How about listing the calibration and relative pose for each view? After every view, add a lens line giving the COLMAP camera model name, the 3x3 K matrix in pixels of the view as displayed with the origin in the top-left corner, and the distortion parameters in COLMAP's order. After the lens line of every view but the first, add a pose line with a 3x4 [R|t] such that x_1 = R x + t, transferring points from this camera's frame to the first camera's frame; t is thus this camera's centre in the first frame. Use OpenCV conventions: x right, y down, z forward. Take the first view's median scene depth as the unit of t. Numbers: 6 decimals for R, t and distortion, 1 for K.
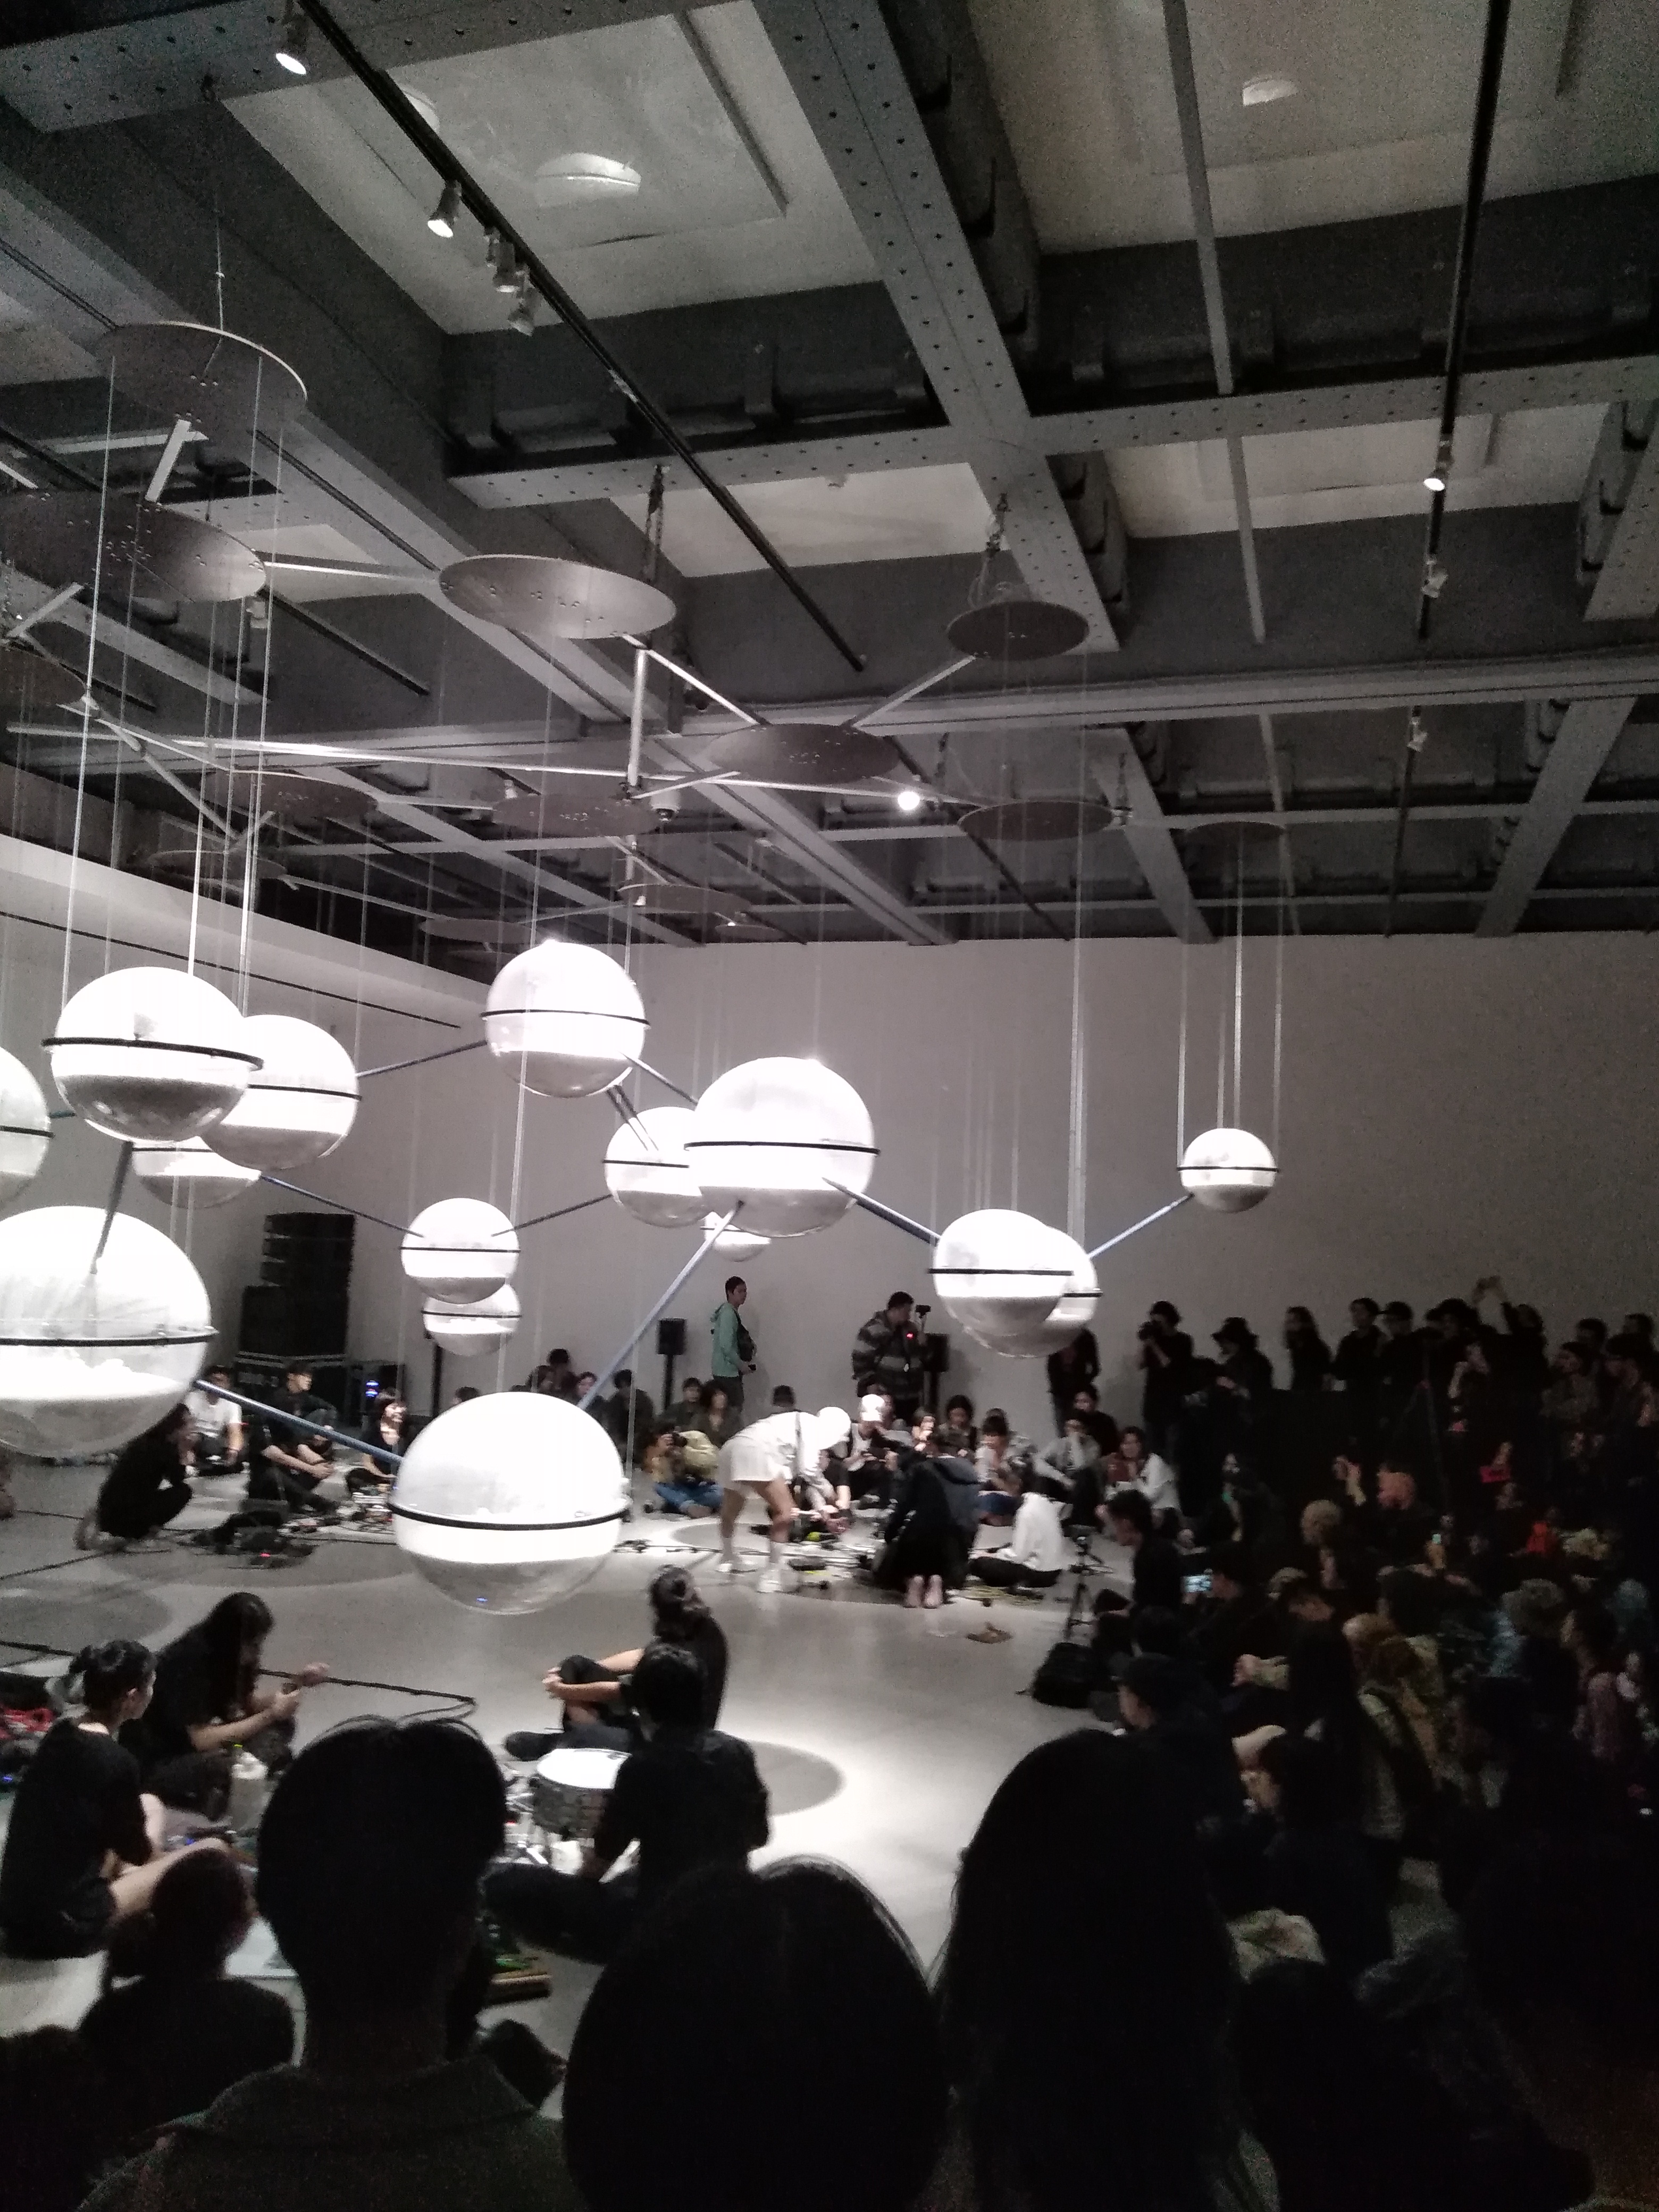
lens RADIAL K [[1654.4, 0, 839.9], [0, 1654.4, 1113.1], [0, 0, 1]] dist [0.021695, -0.019944]
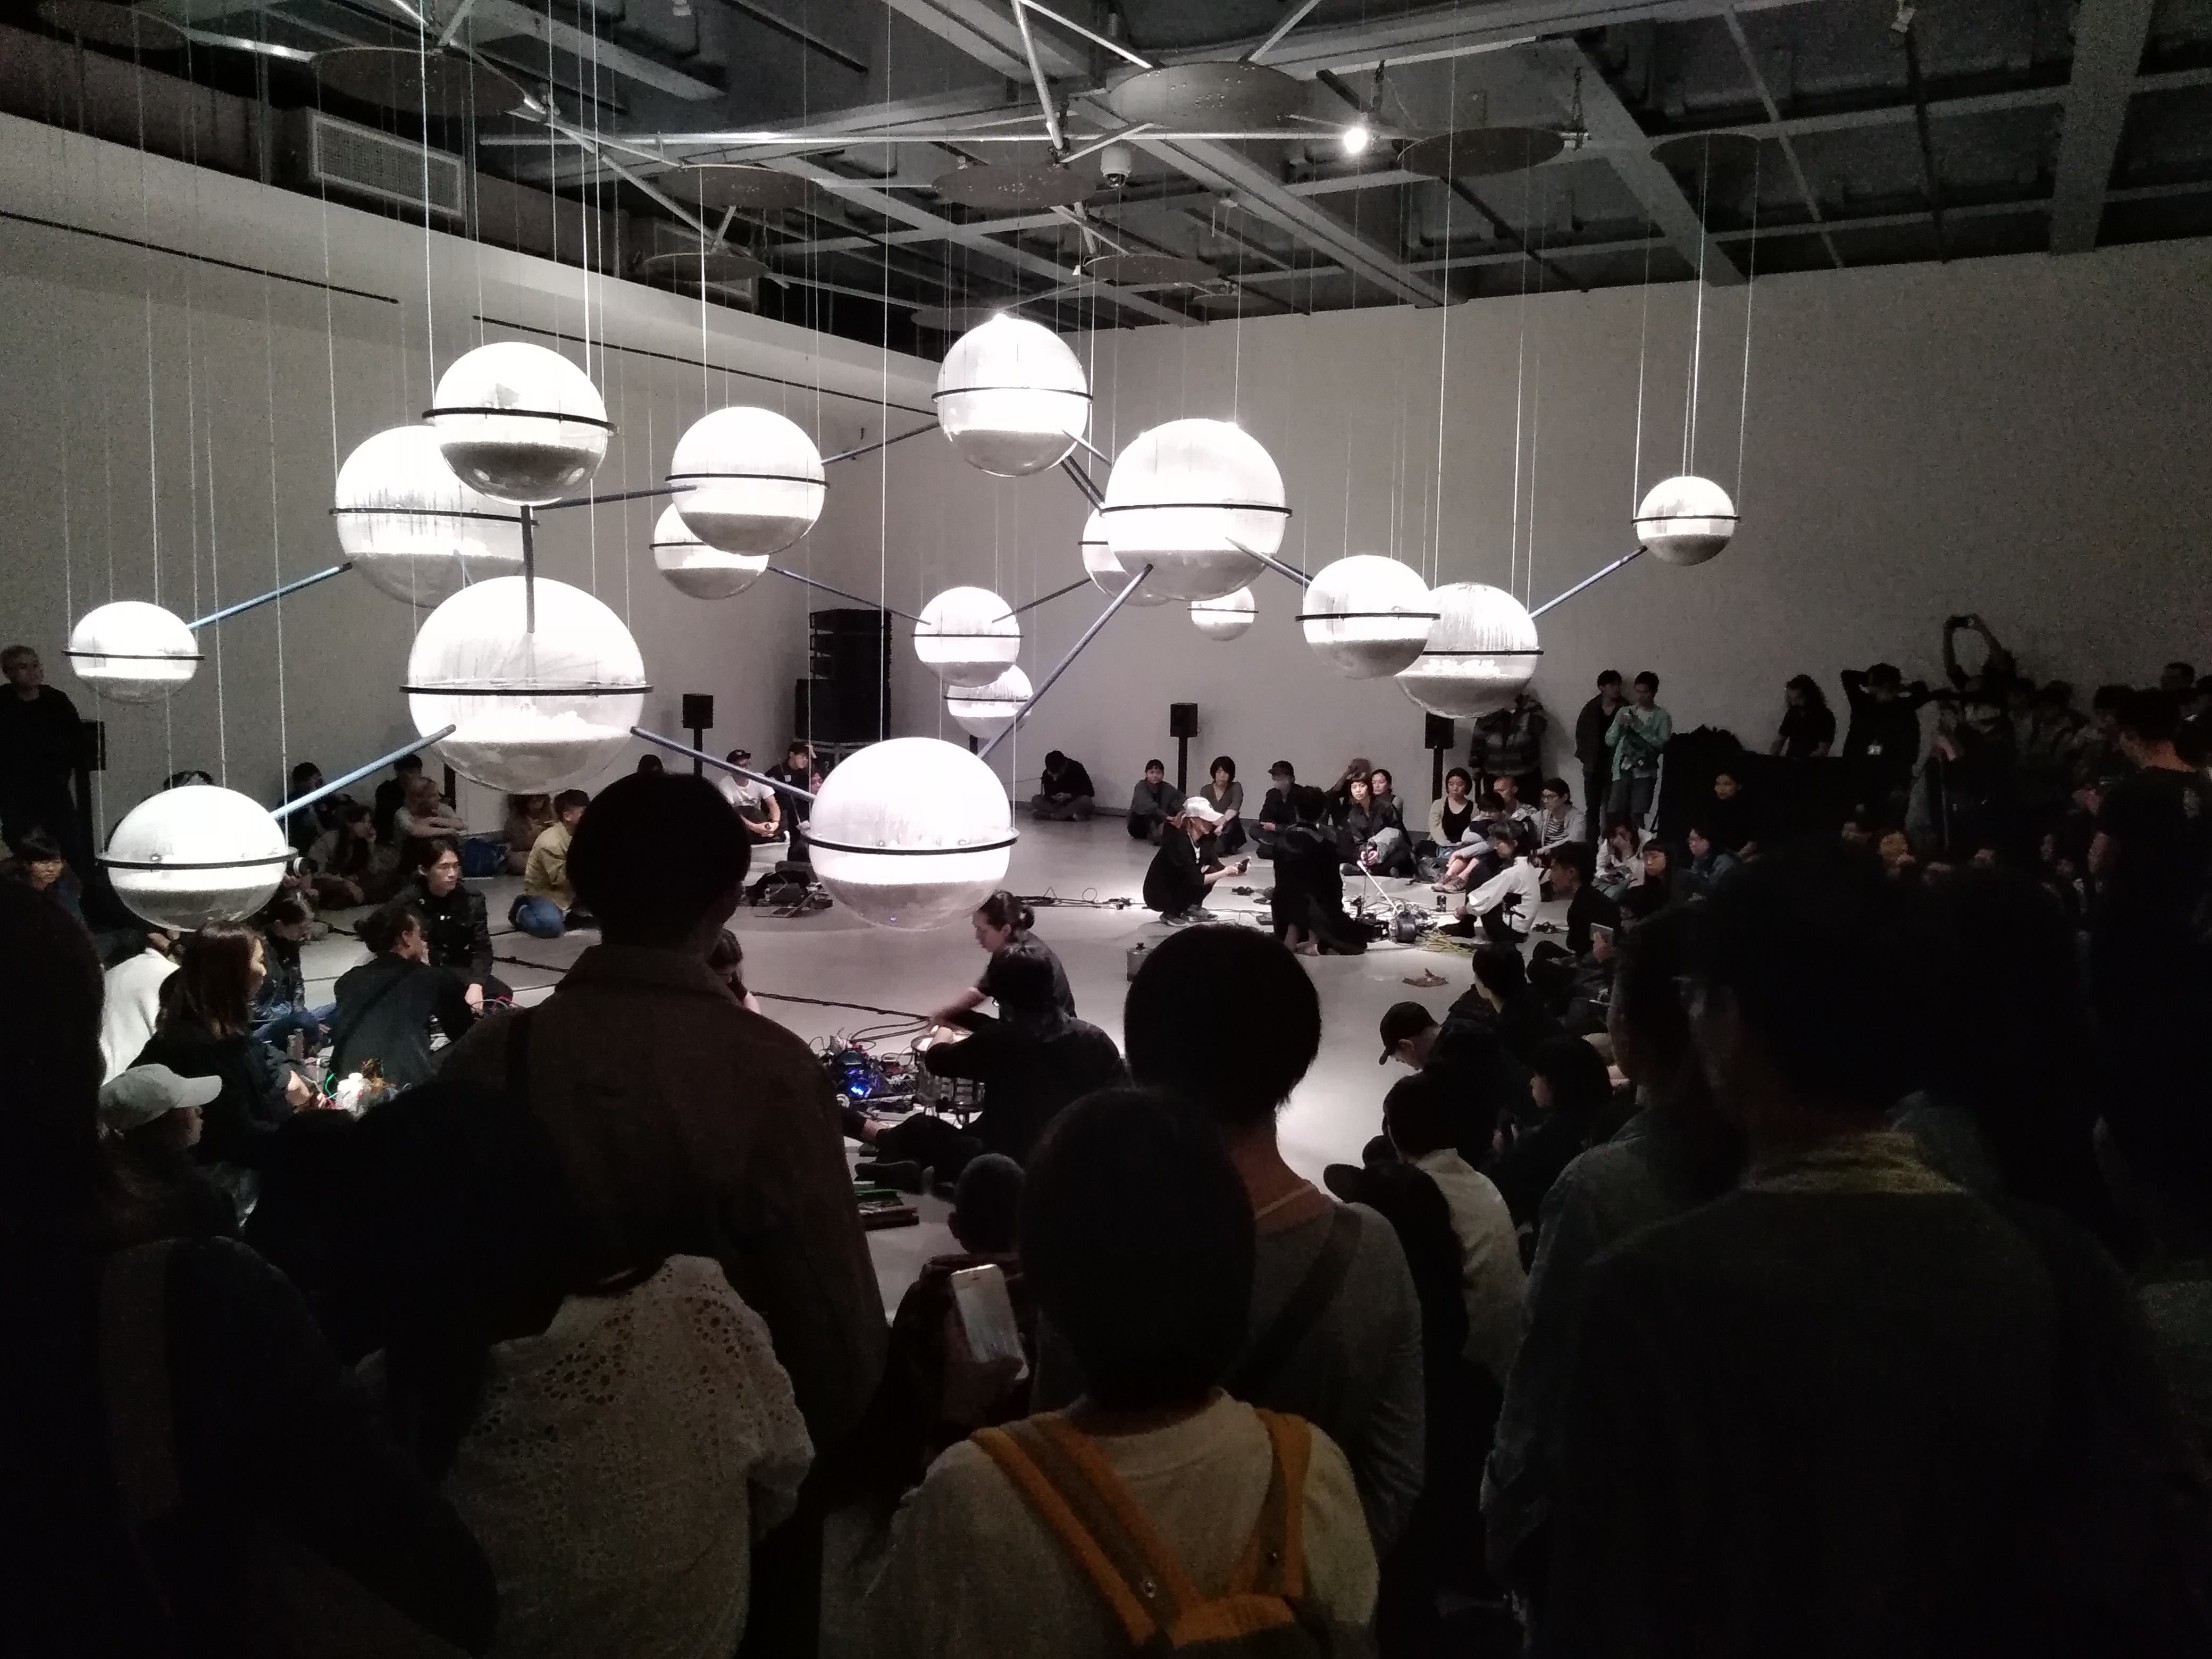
lens RADIAL K [[1654.4, 0, 1111.0], [0, 1654.4, 835.4], [0, 0, 1]] dist [0.021695, -0.019944]
pose [[0.980300, -0.003281, -0.197488, 0.088556], [0.040694, 0.981766, 0.185688, 0.019943], [0.193278, -0.190066, 0.962558, -0.026371]]
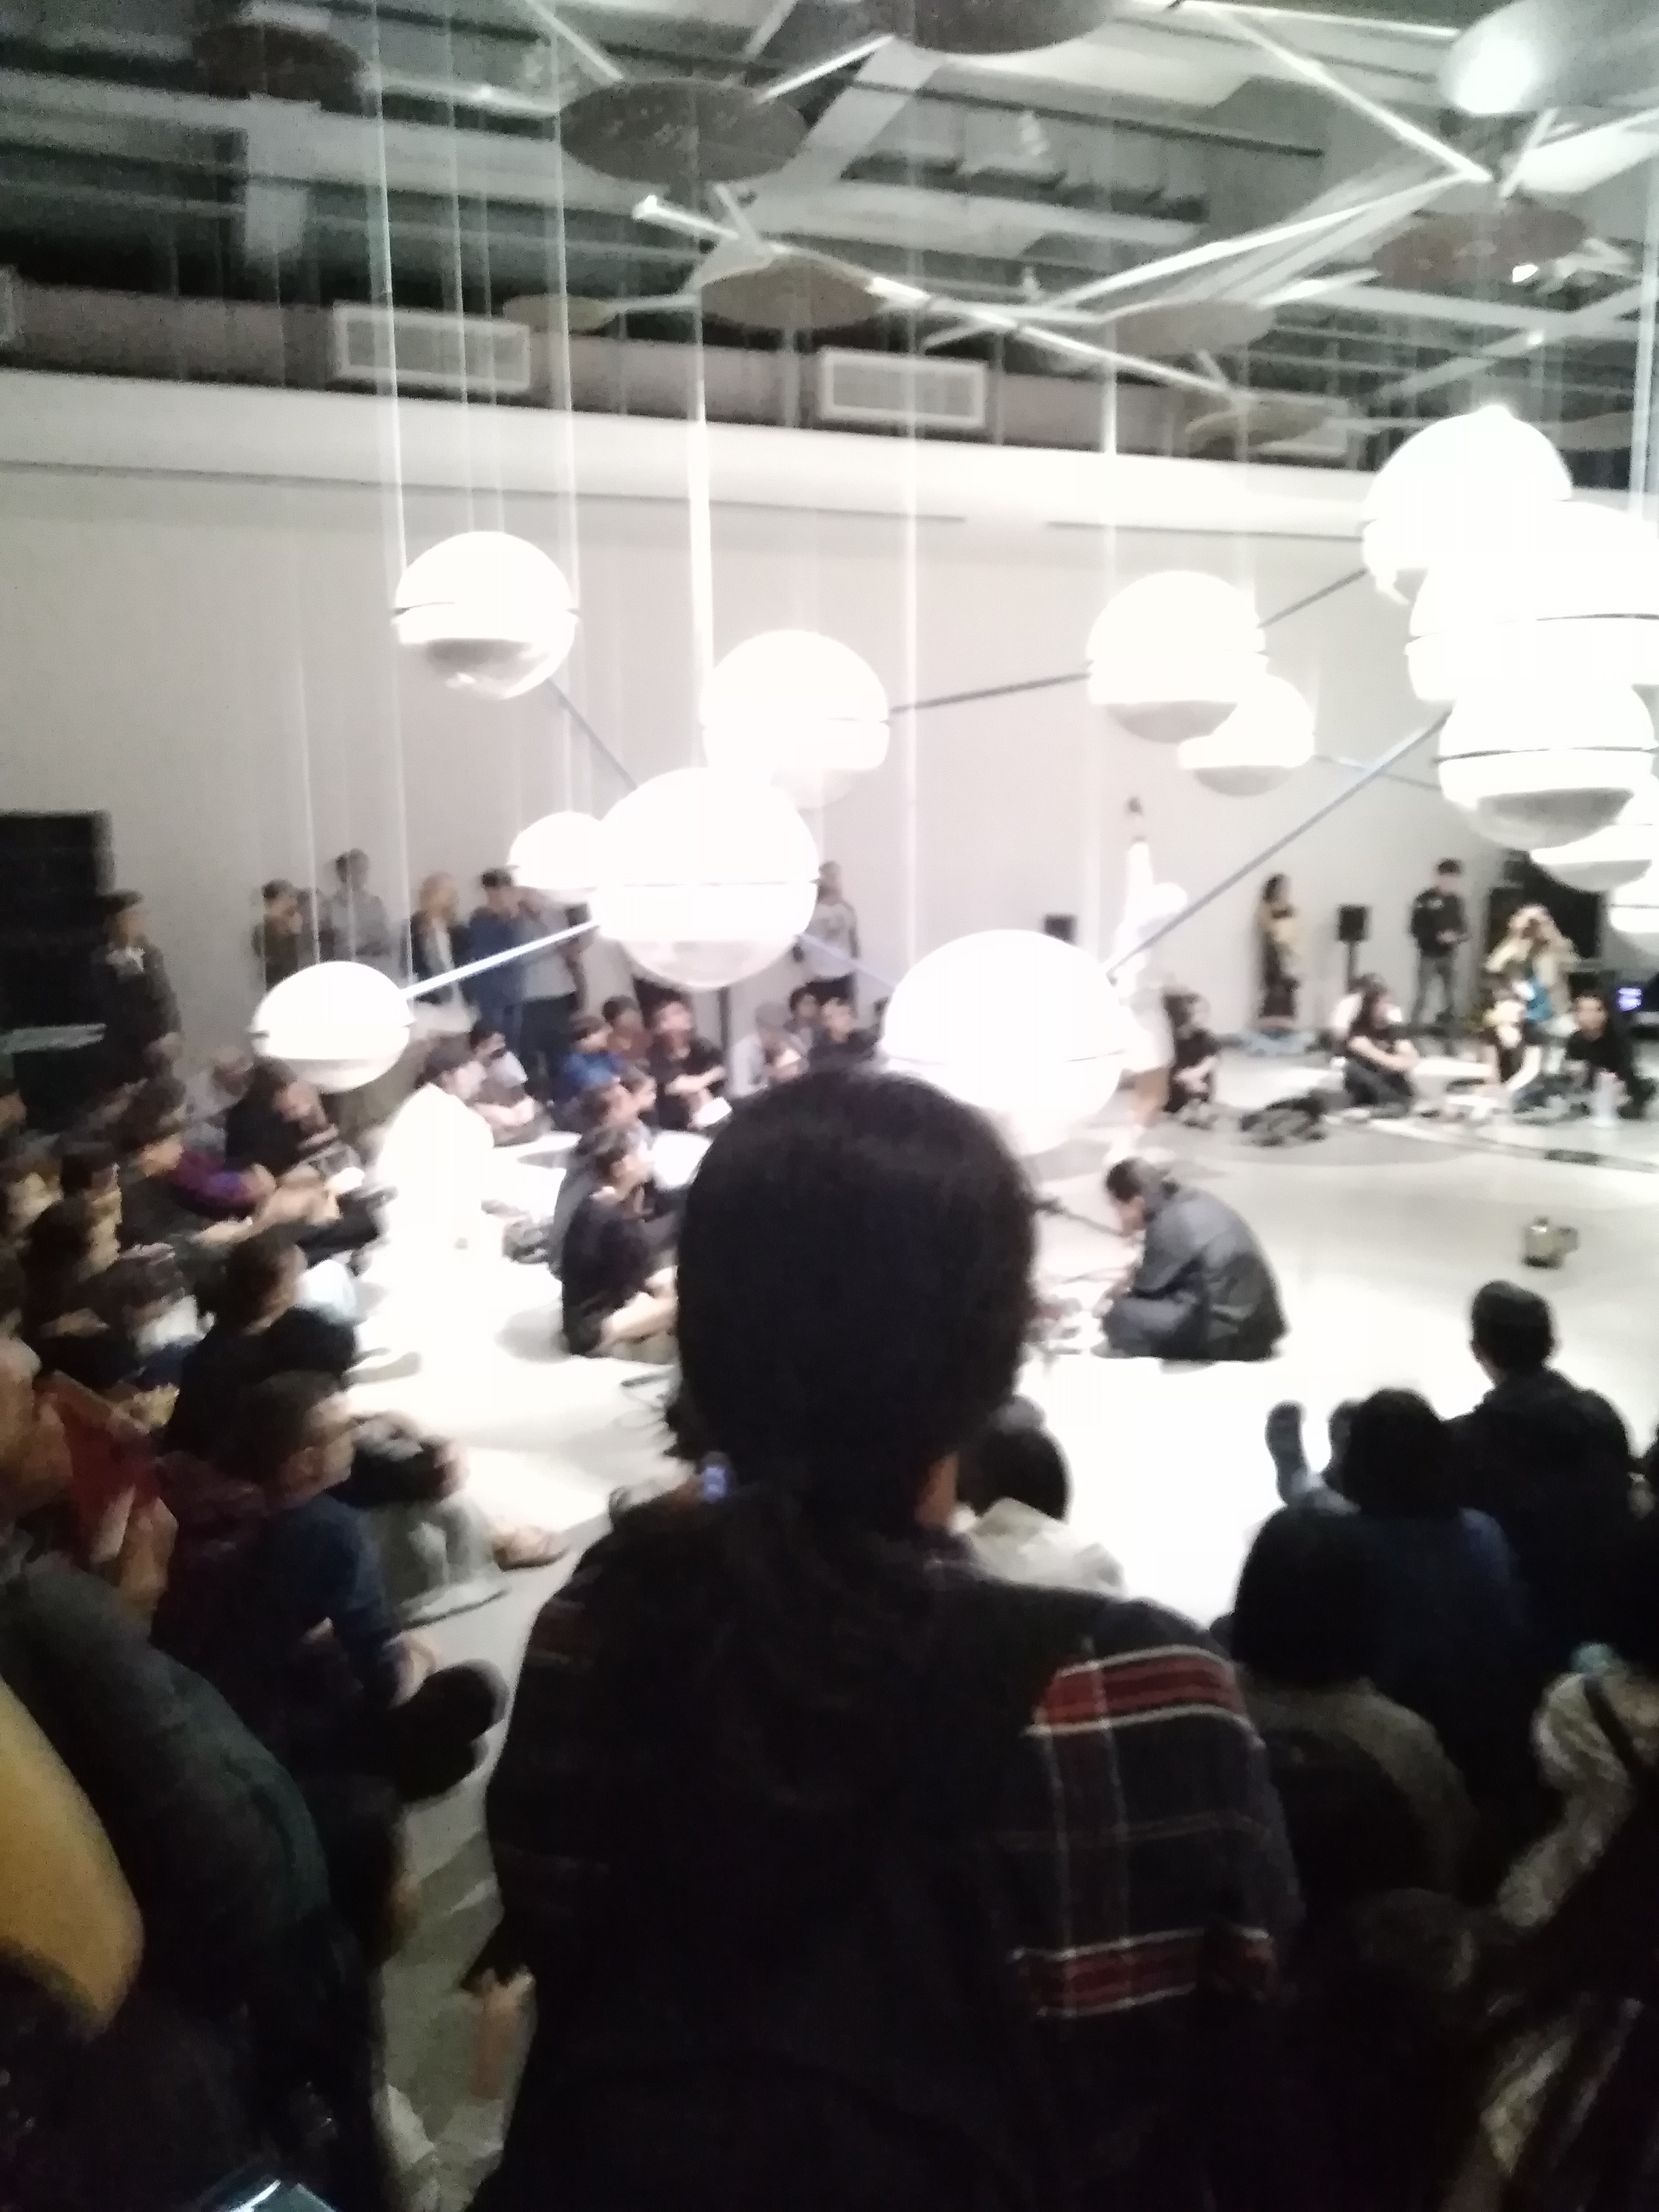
lens RADIAL K [[1654.4, 0, 820.5], [0, 1654.4, 1114.7], [0, 0, 1]] dist [0.021695, -0.019944]
pose [[0.592857, 0.075303, -0.801779, 0.299636], [0.097639, 0.981552, 0.164385, 0.061431], [0.799366, -0.175742, 0.574568, 0.205093]]
